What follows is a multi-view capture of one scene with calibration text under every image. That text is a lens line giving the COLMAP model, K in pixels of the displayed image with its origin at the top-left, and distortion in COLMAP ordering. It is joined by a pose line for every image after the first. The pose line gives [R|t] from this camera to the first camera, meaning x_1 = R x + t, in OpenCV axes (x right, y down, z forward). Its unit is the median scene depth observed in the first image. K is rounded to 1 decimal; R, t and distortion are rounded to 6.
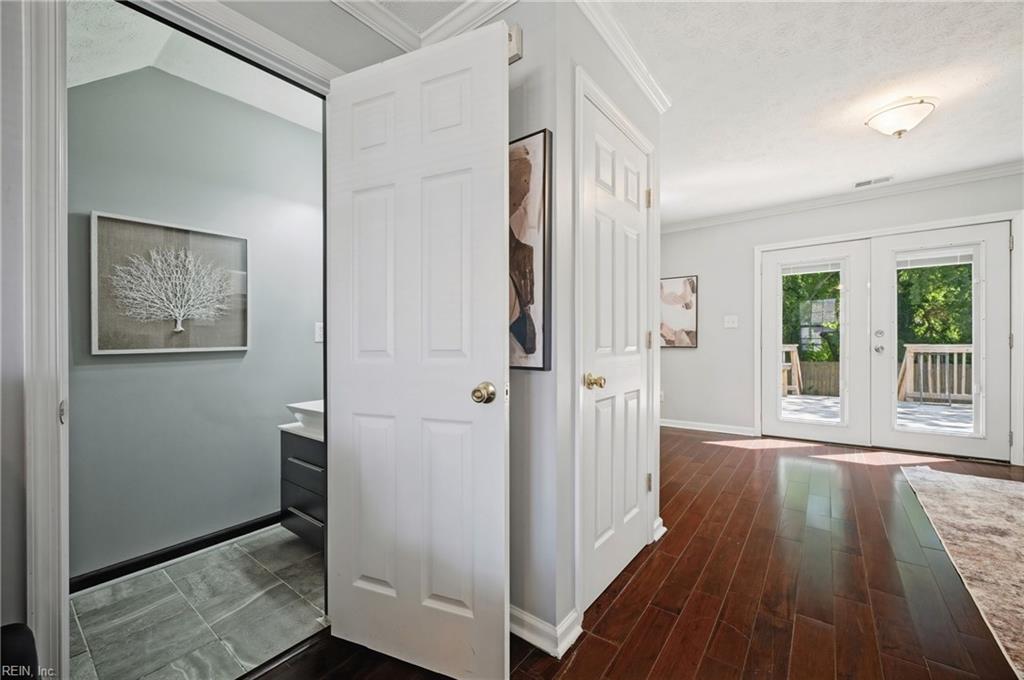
lens RADIAL K [[410.5, 0, 516.5], [0, 410.5, 343.8], [0, 0, 1]] dist [-0.009231, -0.000098]
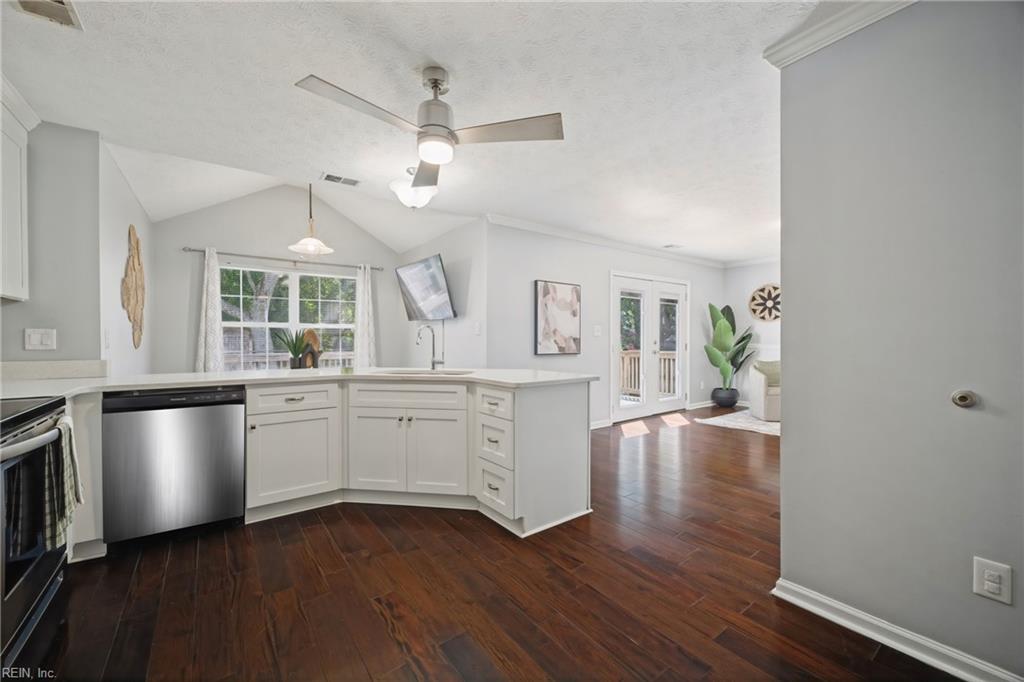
lens RADIAL K [[408.1, 0, 512.0], [0, 408.1, 341.0], [0, 0, 1]] dist [-0.002830, -0.000046]
pose [[0.283409, 0.012671, 0.958915, -0.657269], [0.009410, 0.999828, -0.015993, -0.009762], [-0.958953, 0.013556, 0.283241, 0.939794]]
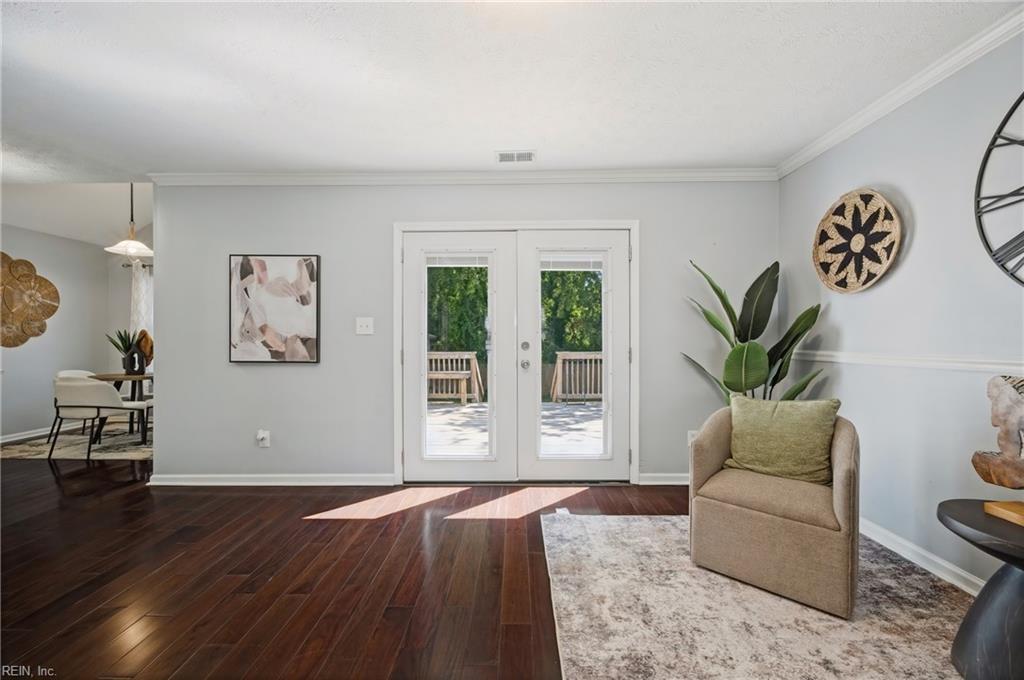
lens RADIAL K [[409.3, 0, 509.5], [0, 409.3, 339.2], [0, 0, 1]] dist [0.000829, 0.000018]
pose [[0.804252, 0.013981, 0.594124, 0.319381], [-0.002856, 0.999803, -0.019662, -0.018777], [-0.594282, 0.014116, 0.804133, 0.299310]]
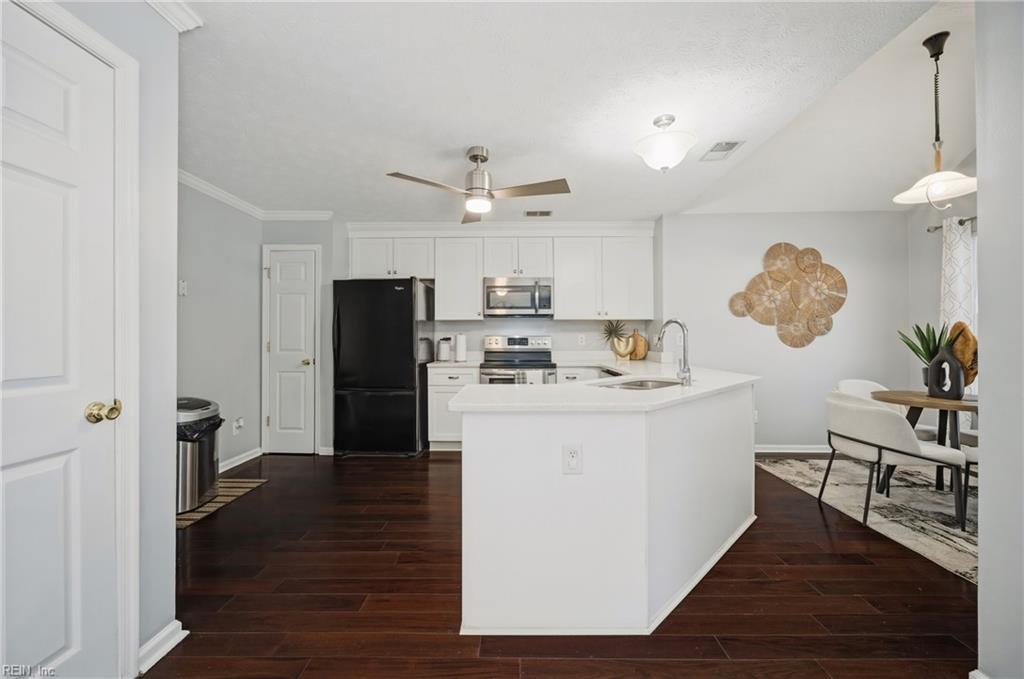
lens RADIAL K [[402.7, 0, 512.0], [0, 402.7, 339.5], [0, 0, 1]] dist [0.010633, -0.007515]
pose [[0.591998, 0.012101, -0.805849, 0.277143], [-0.015281, 0.999876, 0.003788, -0.026974], [0.805795, 0.010072, 0.592109, 0.816373]]
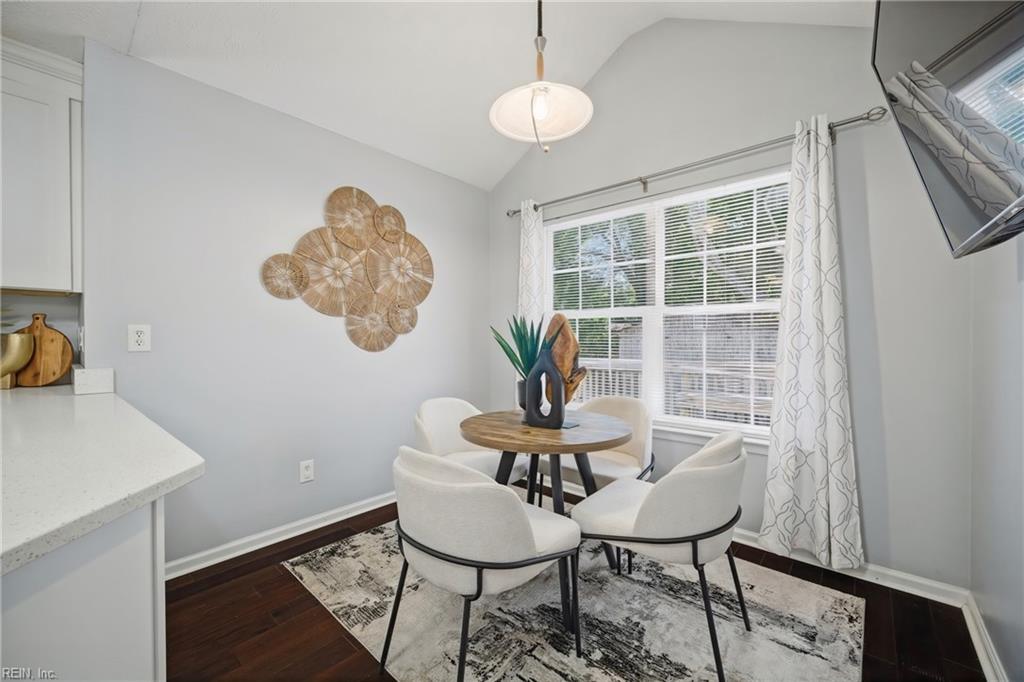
lens RADIAL K [[405.4, 0, 510.2], [0, 405.4, 341.3], [0, 0, 1]] dist [-0.000512, 0.000031]
pose [[0.997528, 0.015961, -0.068434, 0.166494], [-0.016500, 0.999837, -0.007316, -0.029046], [0.068306, 0.008427, 0.997629, 1.290453]]
